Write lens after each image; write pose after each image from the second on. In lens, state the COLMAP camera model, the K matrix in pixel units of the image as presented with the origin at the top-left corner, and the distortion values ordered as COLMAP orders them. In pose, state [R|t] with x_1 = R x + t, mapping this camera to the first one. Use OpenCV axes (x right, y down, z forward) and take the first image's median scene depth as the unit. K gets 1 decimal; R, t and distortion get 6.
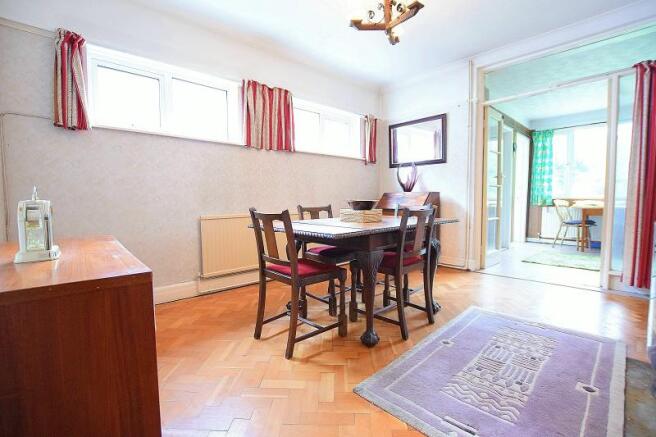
lens RADIAL K [[292.8, 0, 318.0], [0, 292.8, 210.8], [0, 0, 1]] dist [-0.024851, 0.000054]
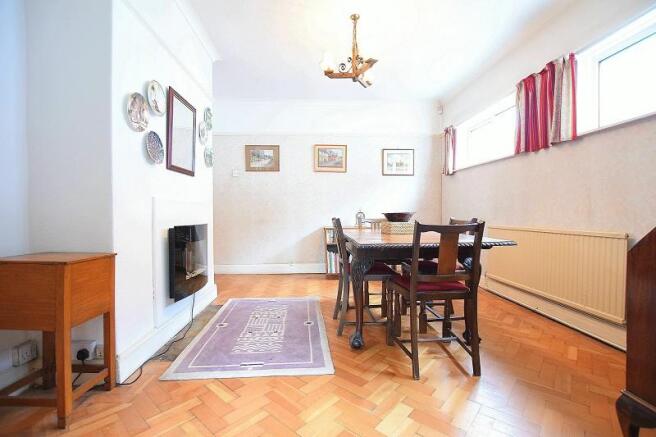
lens RADIAL K [[292.8, 0, 326.7], [0, 292.8, 214.9], [0, 0, 1]] dist [-0.024851, 0.000054]
pose [[-0.608600, 0.009948, -0.793415, 1.345274], [-0.042569, 0.998072, 0.045167, -0.076308], [0.792334, 0.061263, -0.607003, 1.734018]]
